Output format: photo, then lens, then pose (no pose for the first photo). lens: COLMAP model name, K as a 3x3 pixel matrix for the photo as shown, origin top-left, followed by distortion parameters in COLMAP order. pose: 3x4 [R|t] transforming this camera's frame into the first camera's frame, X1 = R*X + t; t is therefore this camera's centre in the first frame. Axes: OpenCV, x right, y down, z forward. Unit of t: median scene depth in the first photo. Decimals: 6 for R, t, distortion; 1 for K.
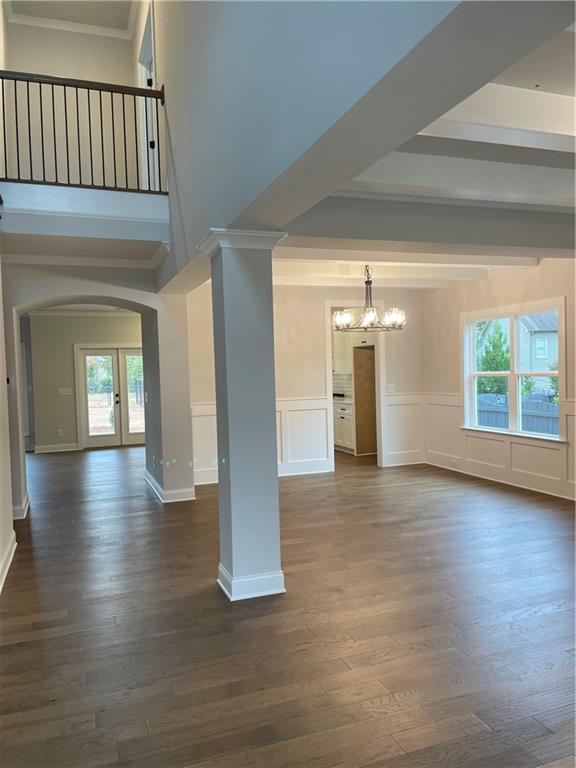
lens RADIAL K [[575.8, 0, 288.0], [0, 575.8, 384.0], [0, 0, 1]] dist [0.117828, -0.165089]
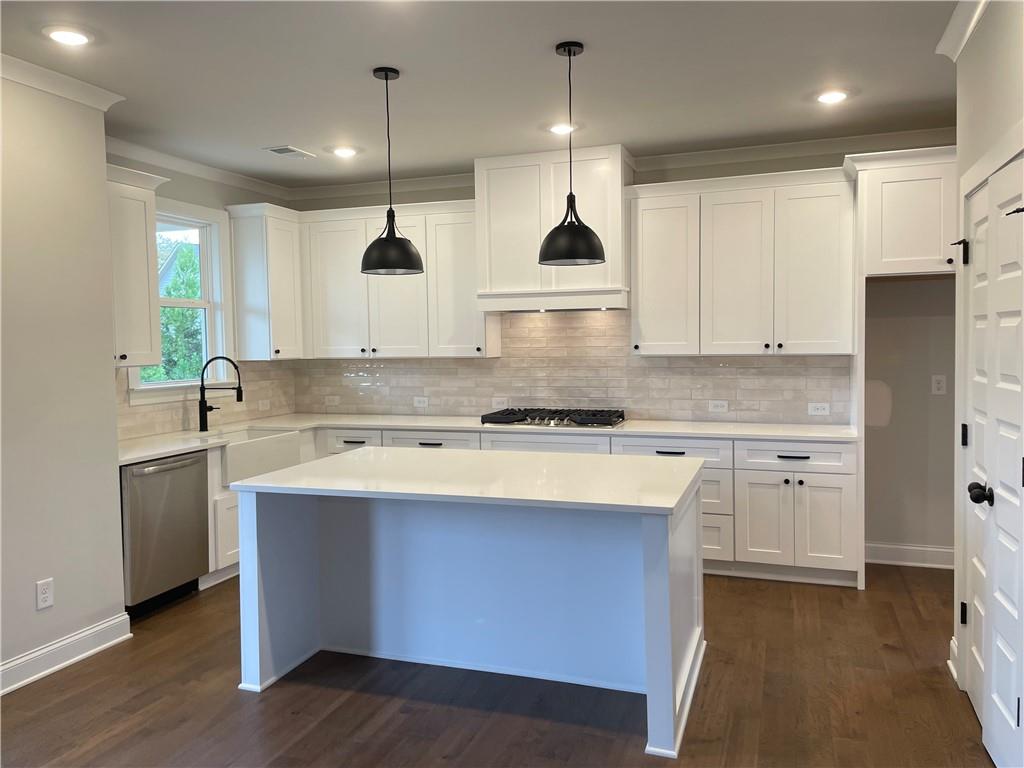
lens RADIAL K [[767.8, 0, 523.6], [0, 767.8, 381.7], [0, 0, 1]] dist [0.117828, -0.165089]
pose [[0.630311, -0.025370, 0.775928, -0.313666], [0.015524, 0.999678, 0.020076, -0.011530], [-0.776187, -0.000609, 0.630502, 0.721278]]
